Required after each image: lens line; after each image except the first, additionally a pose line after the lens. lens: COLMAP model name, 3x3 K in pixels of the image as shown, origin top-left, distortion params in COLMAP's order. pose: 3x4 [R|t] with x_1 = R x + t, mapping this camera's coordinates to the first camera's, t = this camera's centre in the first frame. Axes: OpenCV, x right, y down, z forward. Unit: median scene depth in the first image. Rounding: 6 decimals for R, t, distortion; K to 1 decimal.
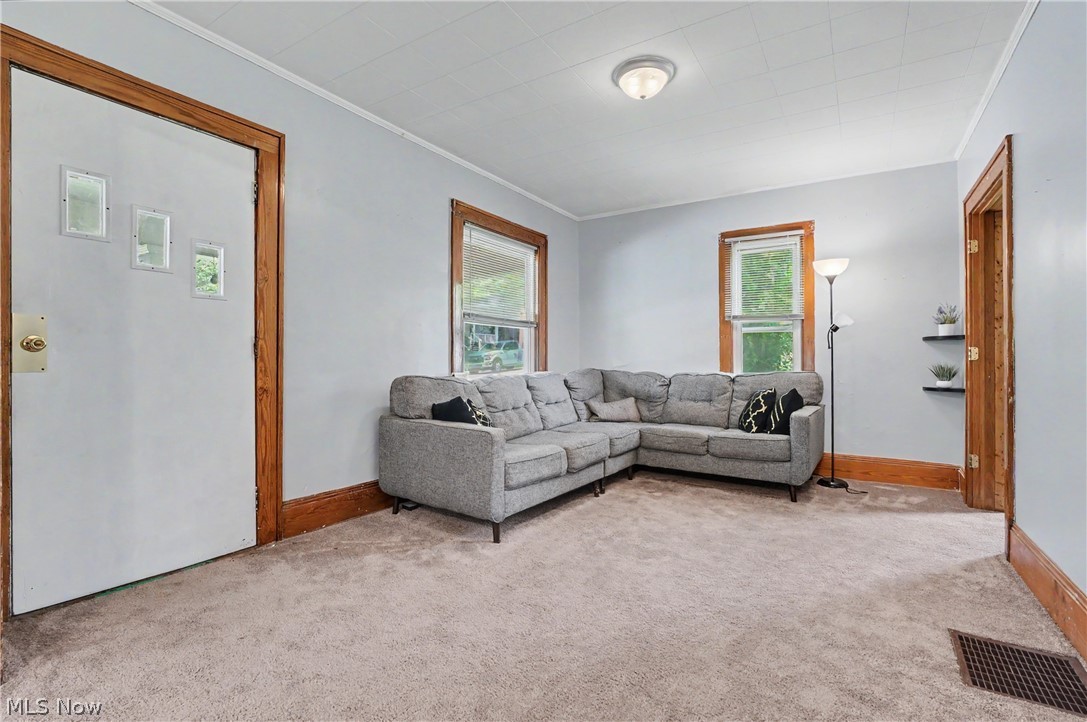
lens RADIAL K [[503.4, 0, 545.3], [0, 503.4, 358.1], [0, 0, 1]] dist [-0.003400, 0.002340]
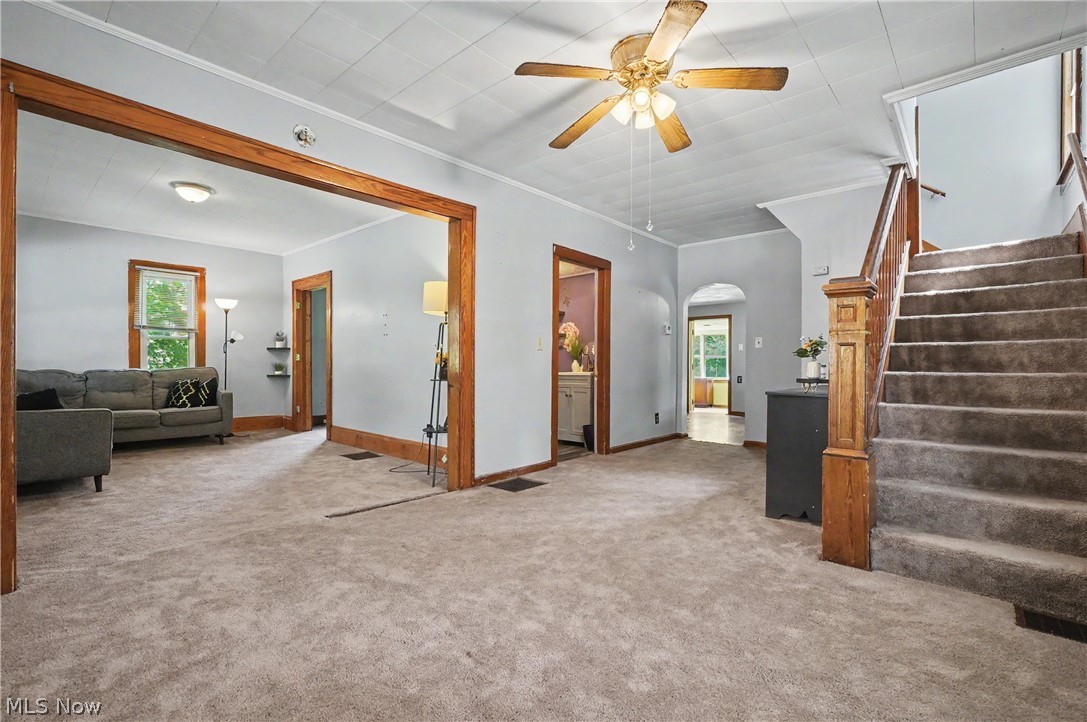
lens RADIAL K [[503.4, 0, 542.8], [0, 503.4, 365.9], [0, 0, 1]] dist [-0.003400, 0.002340]
pose [[0.176154, -0.006881, 0.984339, -0.807344], [-0.011808, 0.999889, 0.009103, -0.003734], [-0.984292, -0.013227, 0.176053, -0.286521]]
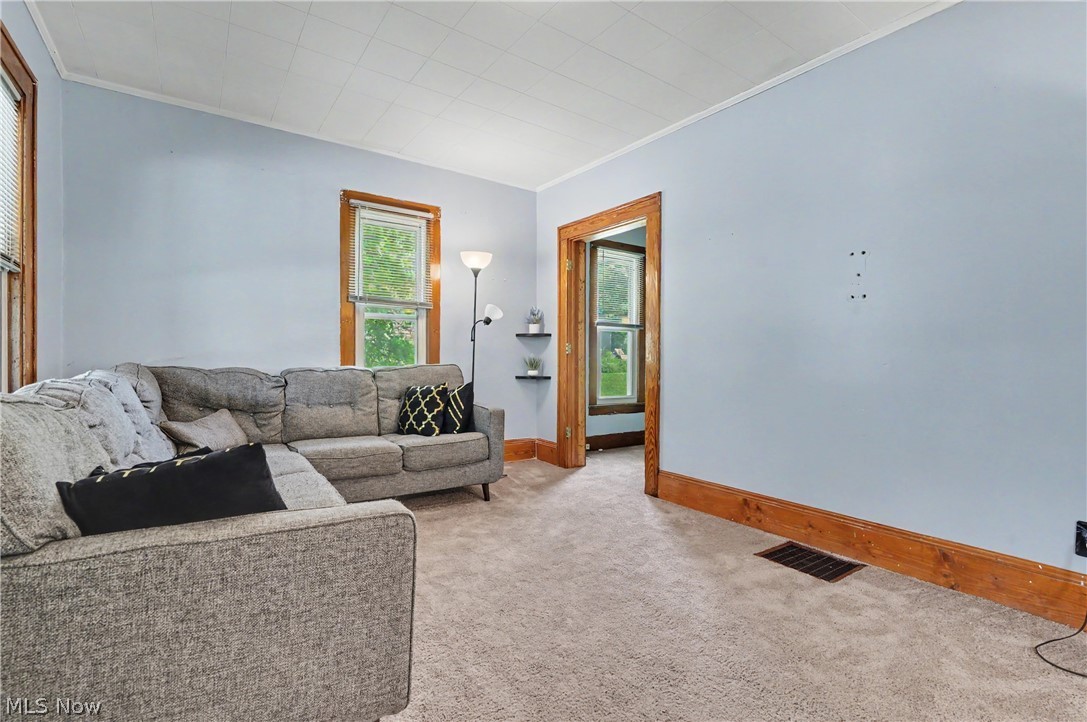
lens RADIAL K [[503.4, 0, 540.7], [0, 503.4, 359.3], [0, 0, 1]] dist [-0.003400, 0.002340]
pose [[0.384966, -0.003509, 0.922924, -0.290336], [-0.012384, 0.999883, 0.008968, 0.006586], [-0.922848, -0.014881, 0.384878, 0.455541]]
